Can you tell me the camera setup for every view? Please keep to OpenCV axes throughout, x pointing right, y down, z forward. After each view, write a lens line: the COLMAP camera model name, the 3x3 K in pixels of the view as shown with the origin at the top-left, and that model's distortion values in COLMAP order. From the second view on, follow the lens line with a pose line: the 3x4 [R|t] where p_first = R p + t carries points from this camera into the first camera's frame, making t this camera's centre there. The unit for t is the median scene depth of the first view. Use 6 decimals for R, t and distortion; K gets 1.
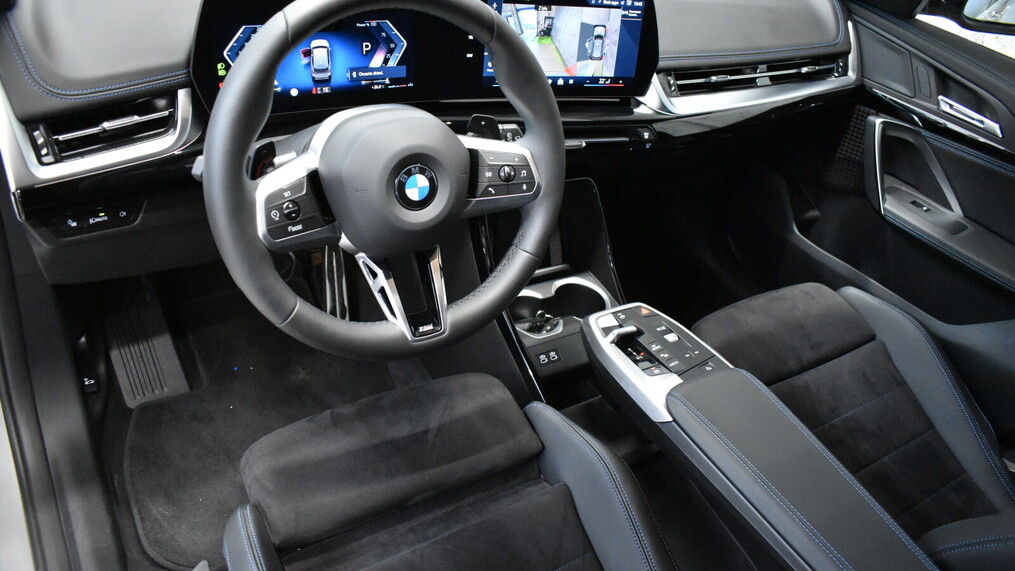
lens RADIAL K [[781.5, 0, 512.2], [0, 781.5, 282.9], [0, 0, 1]] dist [-0.019532, 0.014724]
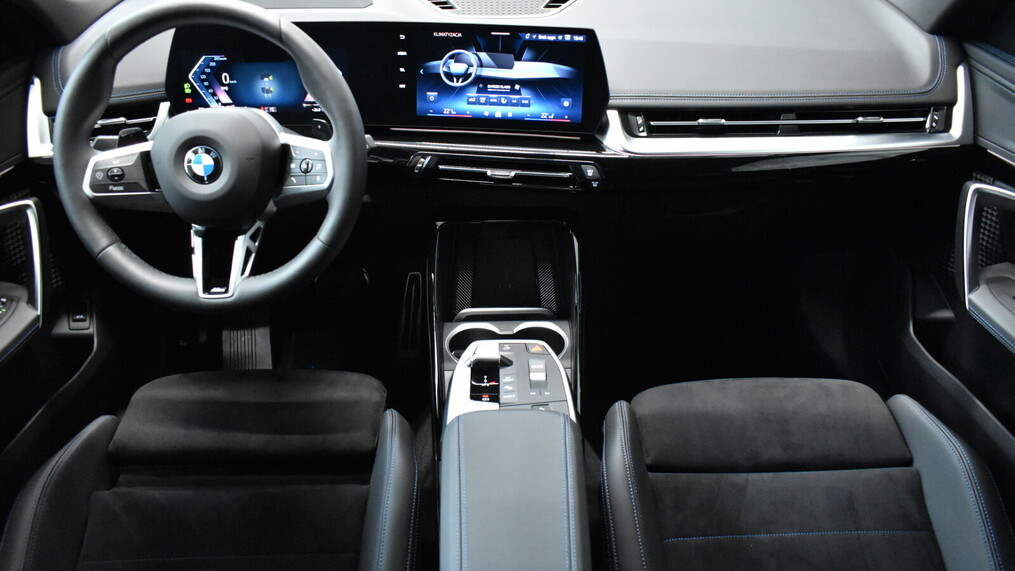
lens RADIAL K [[781.5, 0, 503.5], [0, 781.5, 285.0], [0, 0, 1]] dist [-0.019532, 0.014724]
pose [[0.844260, 0.109043, -0.524724, 0.733921], [-0.186239, 0.977757, -0.096464, 0.070352], [0.502534, 0.179165, 0.845790, 0.199311]]
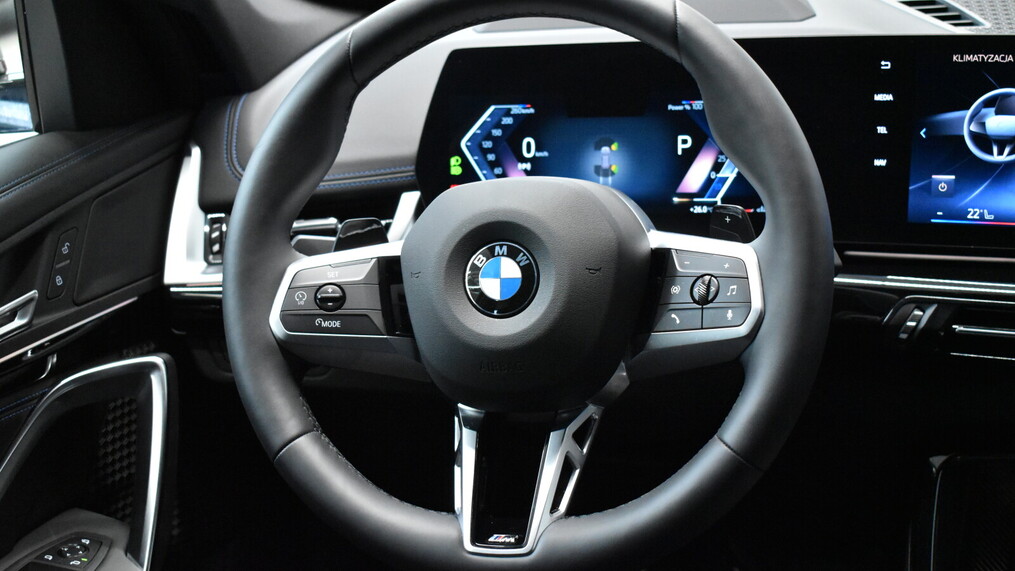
lens RADIAL K [[1521.1, 0, 508.5], [0, 1521.1, 276.4], [0, 0, 1]] dist [-0.014572, 0.000000]
pose [[0.668292, -0.011565, -0.743809, 0.596907], [-0.291142, 0.916055, -0.275825, 0.155903], [0.684560, 0.400886, 0.608825, 0.235035]]
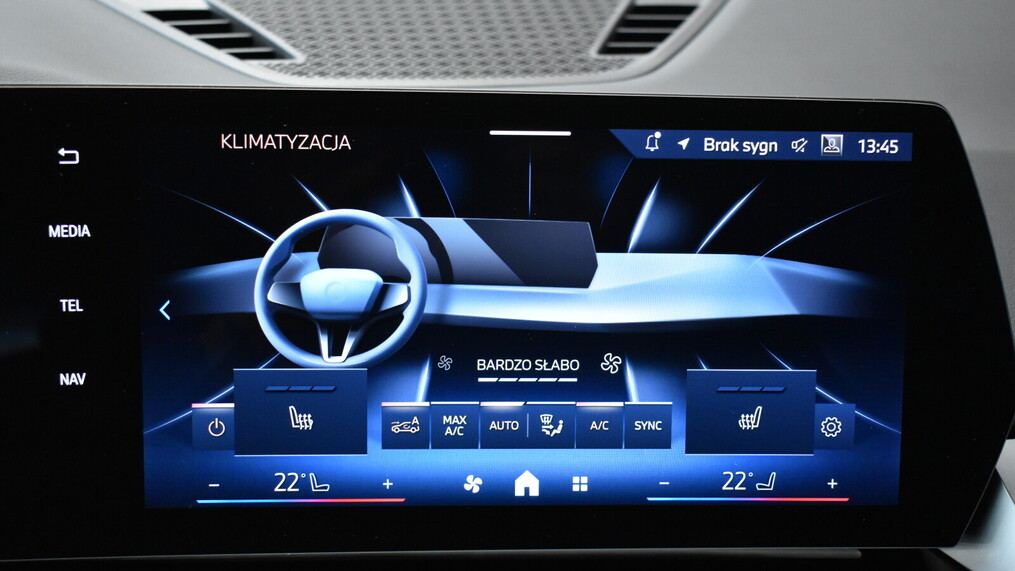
lens RADIAL K [[1206.5, 0, 502.7], [0, 1206.5, 284.7], [0, 0, 1]] dist [-0.003239, 0.000000]
pose [[0.923529, -0.037463, -0.381695, 0.222002], [-0.096258, 0.940723, -0.325231, -0.229141], [0.371253, 0.337101, 0.865179, 0.780874]]
